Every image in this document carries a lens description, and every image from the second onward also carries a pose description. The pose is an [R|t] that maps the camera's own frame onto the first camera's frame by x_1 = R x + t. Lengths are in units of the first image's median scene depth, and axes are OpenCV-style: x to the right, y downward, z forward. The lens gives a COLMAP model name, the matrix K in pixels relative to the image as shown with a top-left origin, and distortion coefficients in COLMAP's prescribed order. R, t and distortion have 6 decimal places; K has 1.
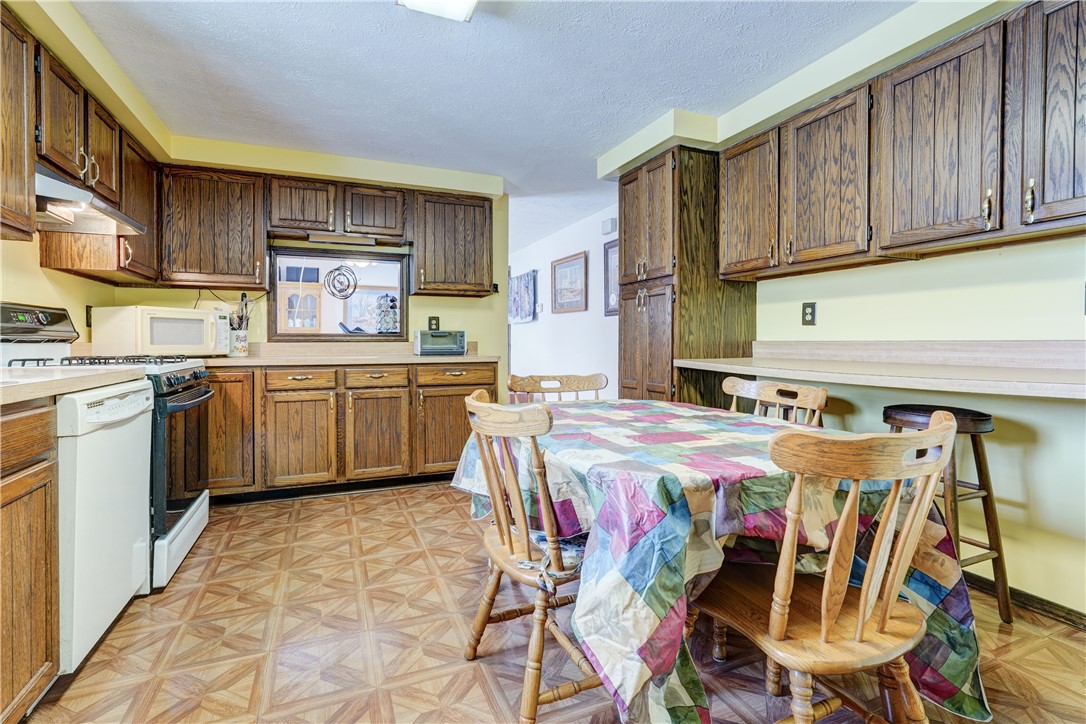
lens RADIAL K [[501.3, 0, 530.6], [0, 501.3, 346.4], [0, 0, 1]] dist [0.001485, 0.001006]
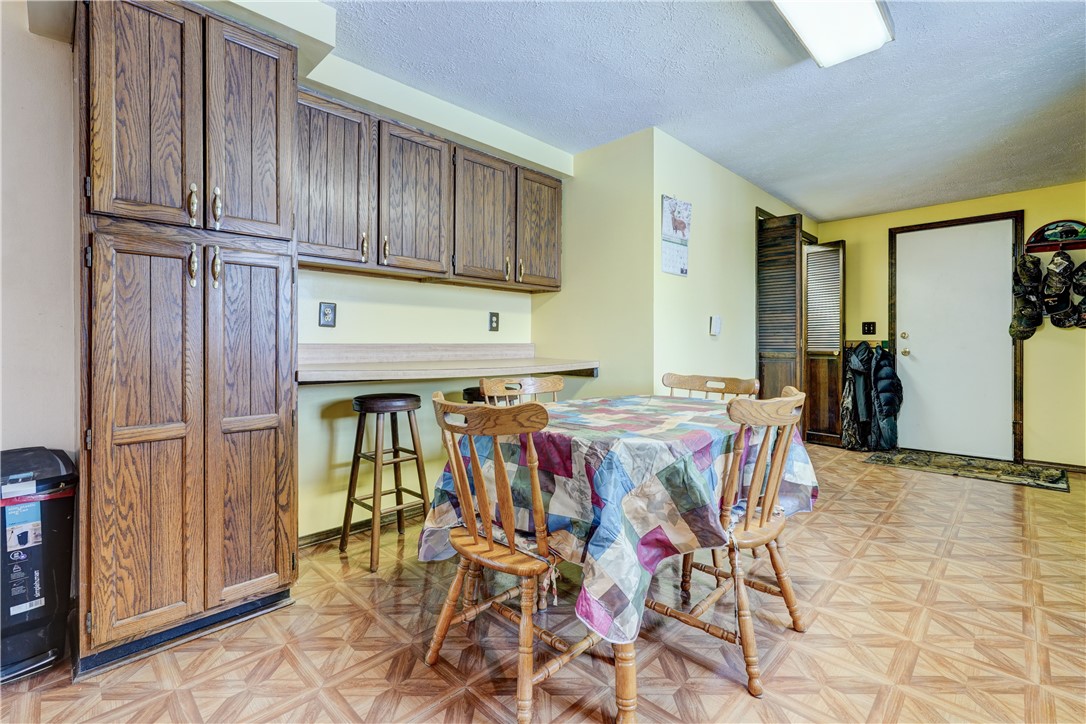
lens RADIAL K [[498.4, 0, 545.5], [0, 498.4, 346.1], [0, 0, 1]] dist [-0.016807, 0.008263]
pose [[-0.406336, -0.001318, 0.913723, -0.405274], [0.009432, 0.999940, 0.005638, -0.007152], [-0.913675, 0.010909, -0.406299, 0.897464]]
